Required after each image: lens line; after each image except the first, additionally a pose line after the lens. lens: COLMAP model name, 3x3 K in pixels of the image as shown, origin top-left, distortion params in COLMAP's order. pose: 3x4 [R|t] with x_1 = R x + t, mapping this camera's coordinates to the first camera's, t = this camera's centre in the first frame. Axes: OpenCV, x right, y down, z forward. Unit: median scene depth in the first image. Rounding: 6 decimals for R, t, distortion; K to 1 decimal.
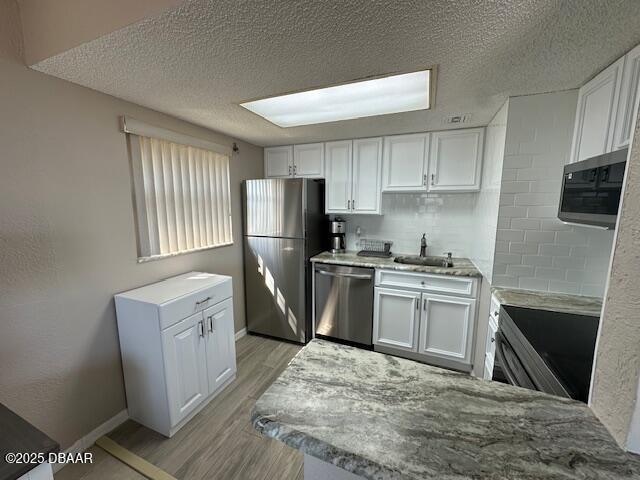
lens RADIAL K [[255.5, 0, 319.6], [0, 255.5, 238.2], [0, 0, 1]] dist [-0.003669, -0.000433]
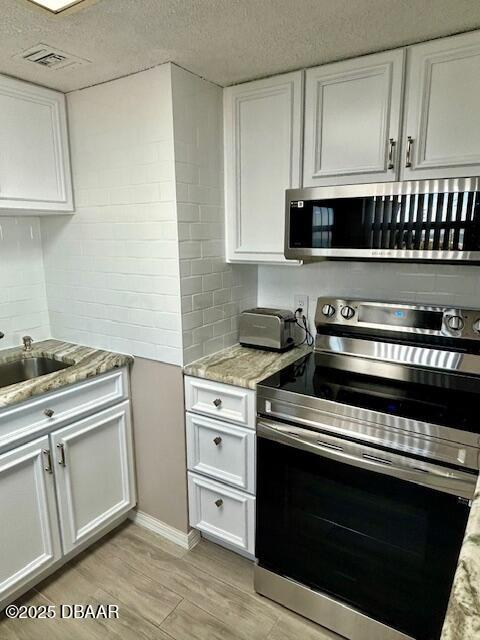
lens RADIAL K [[422.0, 0, 231.3], [0, 422.0, 316.0], [0, 0, 1]] dist [0.022995, -0.024343]
pose [[0.200016, -0.202941, 0.958545, -0.232782], [0.144105, 0.973768, 0.176094, -0.085979], [-0.969137, 0.102910, 0.224015, 0.505661]]
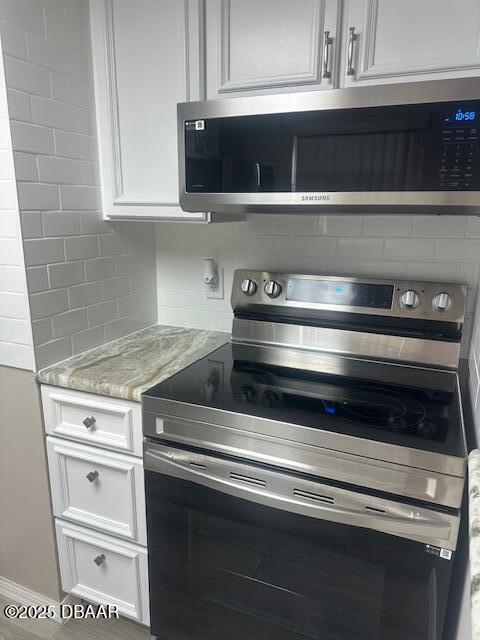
lens RADIAL K [[478.8, 0, 240.8], [0, 478.8, 324.5], [0, 0, 1]] dist [-0.014699, -0.001951]
pose [[0.007216, -0.253174, 0.967394, -0.074108], [0.125830, 0.959959, 0.250290, -0.041935], [-0.992026, 0.119921, 0.038783, 0.494046]]
